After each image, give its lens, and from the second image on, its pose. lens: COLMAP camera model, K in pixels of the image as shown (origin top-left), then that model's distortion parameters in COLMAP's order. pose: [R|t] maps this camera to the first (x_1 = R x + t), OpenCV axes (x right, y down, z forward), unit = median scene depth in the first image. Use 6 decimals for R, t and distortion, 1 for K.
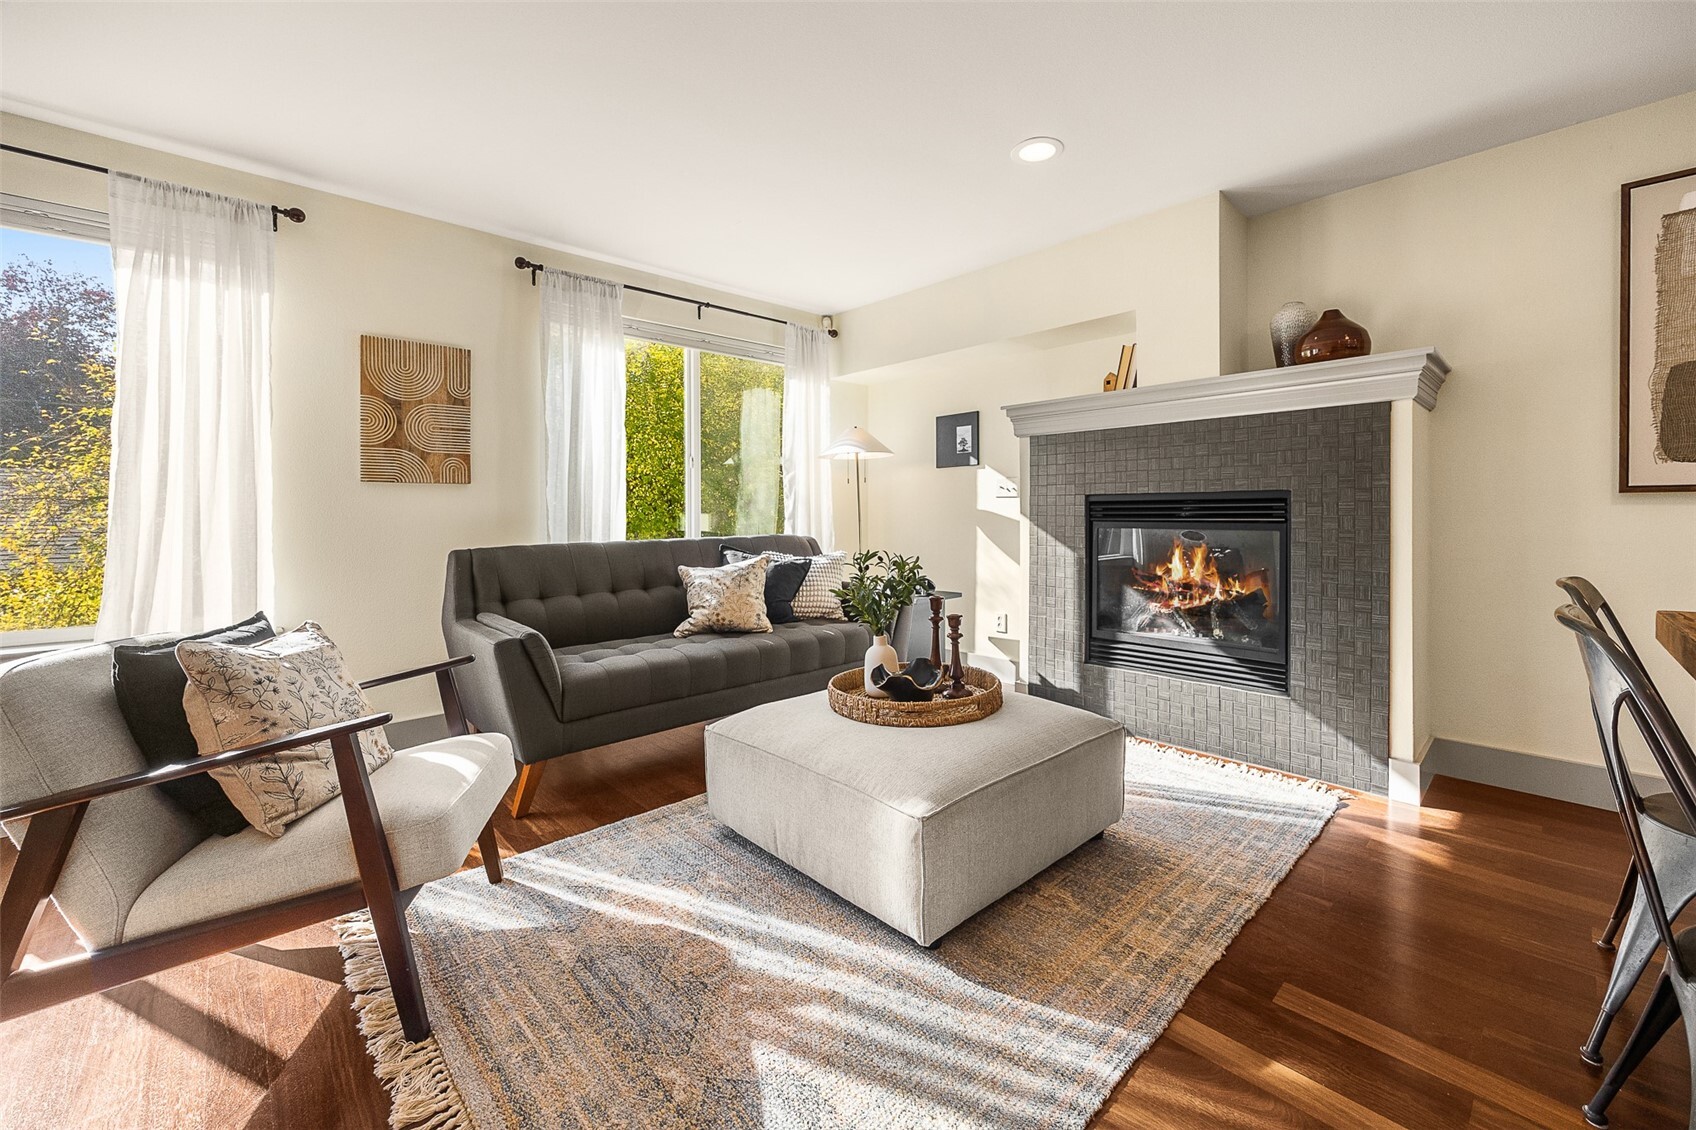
lens RADIAL K [[678.1, 0, 849.2], [0, 678.1, 513.1], [0, 0, 1]] dist [-0.000099, -0.000179]
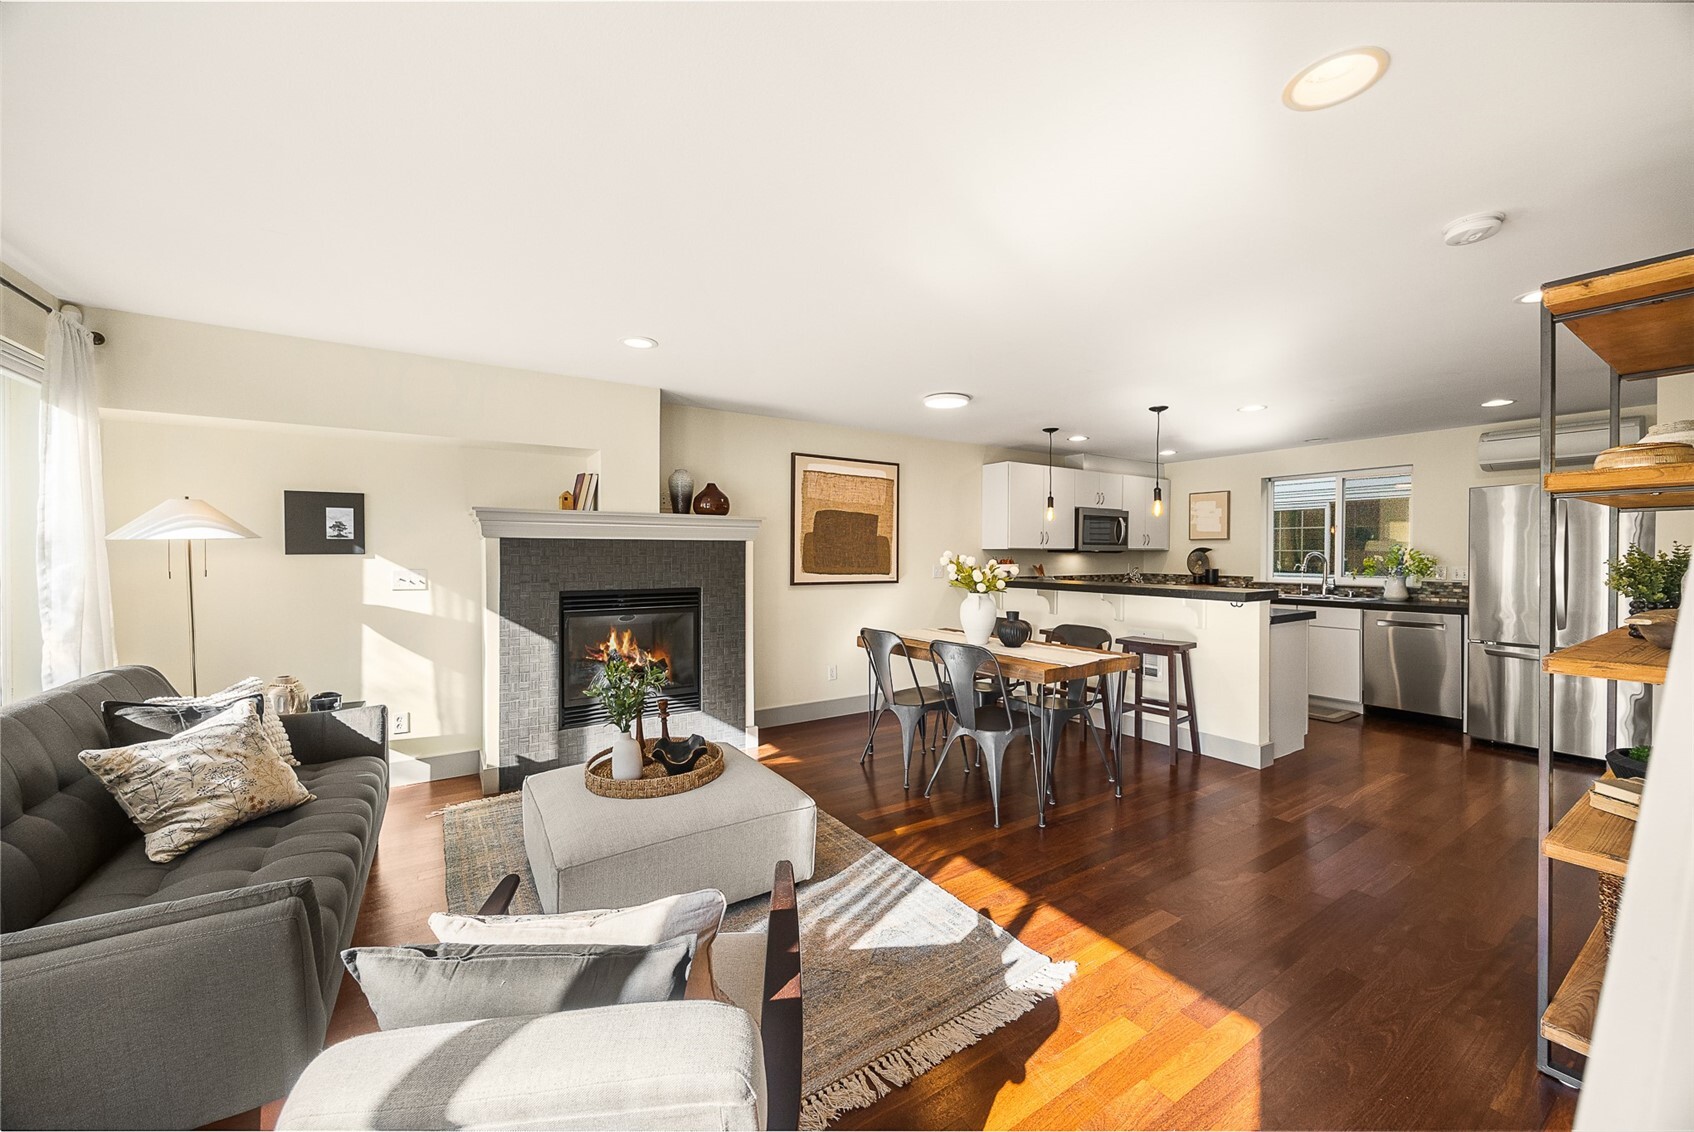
lens RADIAL K [[670.7, 0, 855.0], [0, 670.7, 552.7], [0, 0, 1]] dist [-0.000262, -0.000036]
pose [[0.158824, 0.000566, 0.987307, -0.980971], [-0.004666, 0.999989, 0.000178, -0.129212], [-0.987296, -0.004635, 0.158825, 0.379812]]
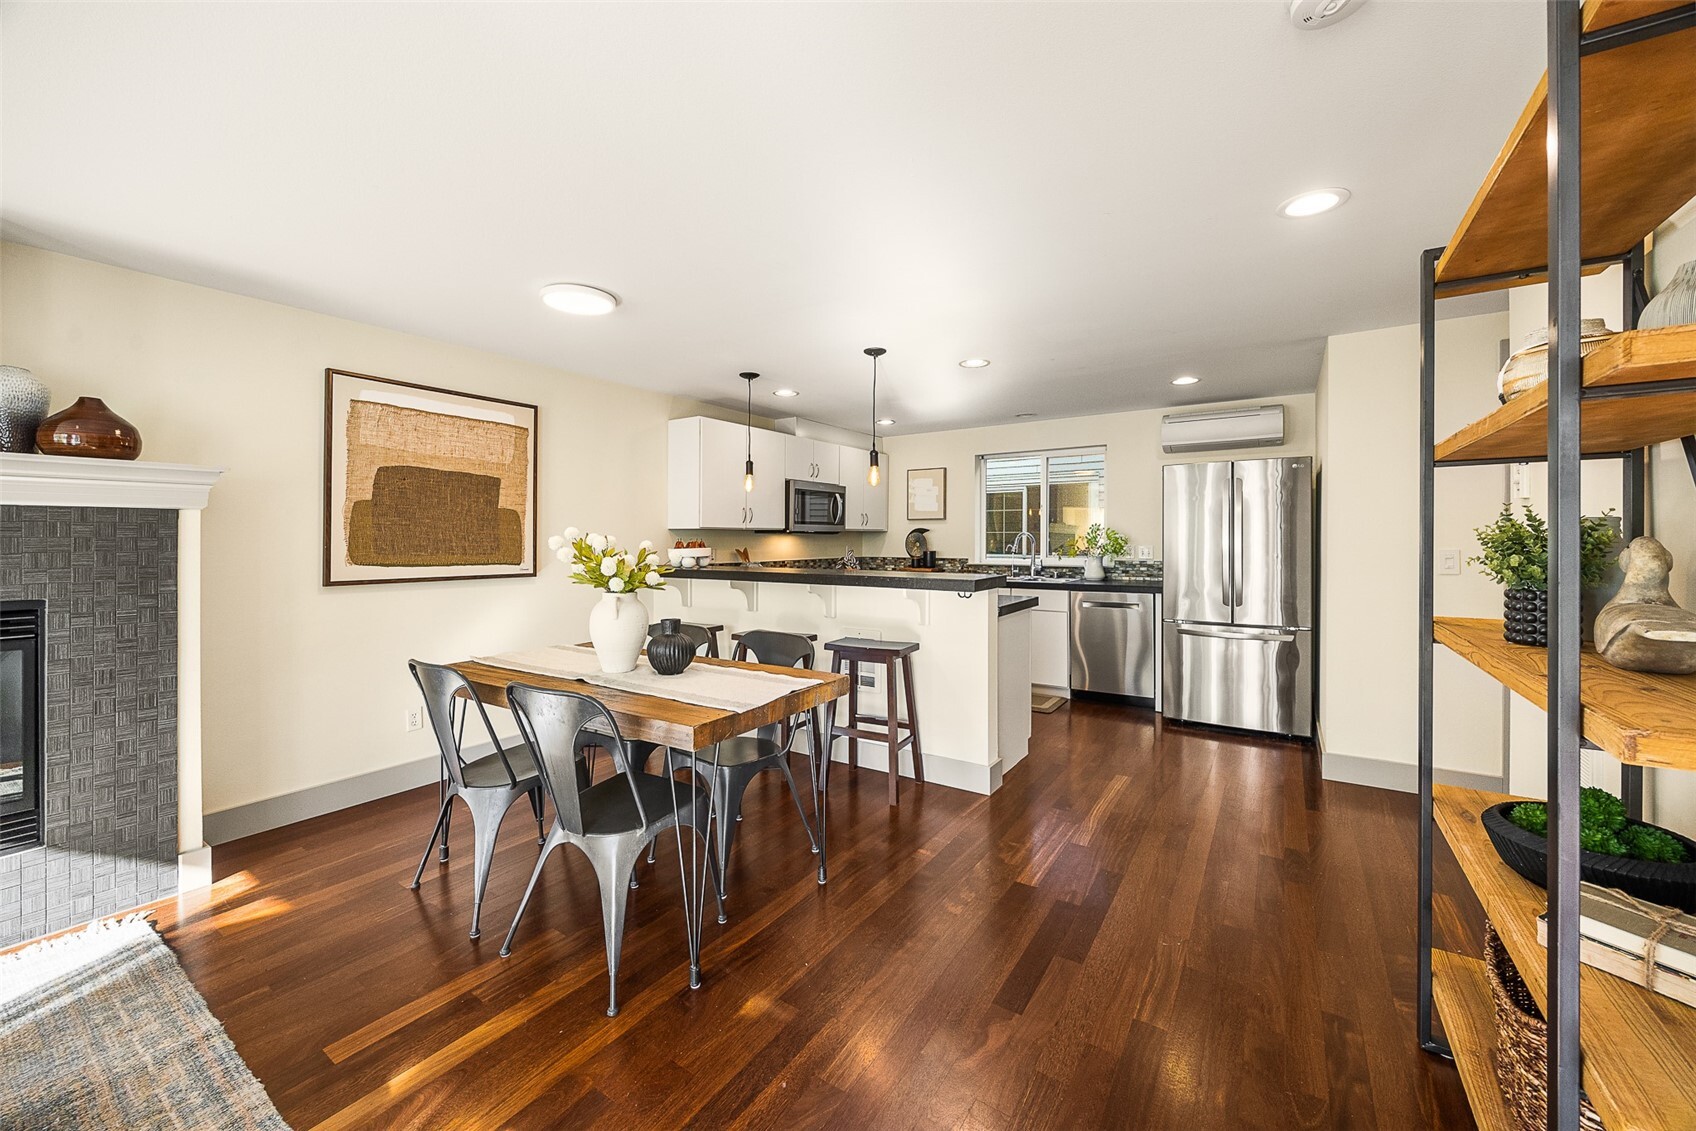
lens RADIAL K [[656.6, 0, 869.9], [0, 656.6, 536.3], [0, 0, 1]] dist [-0.000384, -0.000102]
pose [[-0.248493, 0.004234, 0.968625, -0.418507], [0.000367, 0.999991, -0.004277, -0.115198], [-0.968634, -0.000708, -0.248492, 0.217902]]
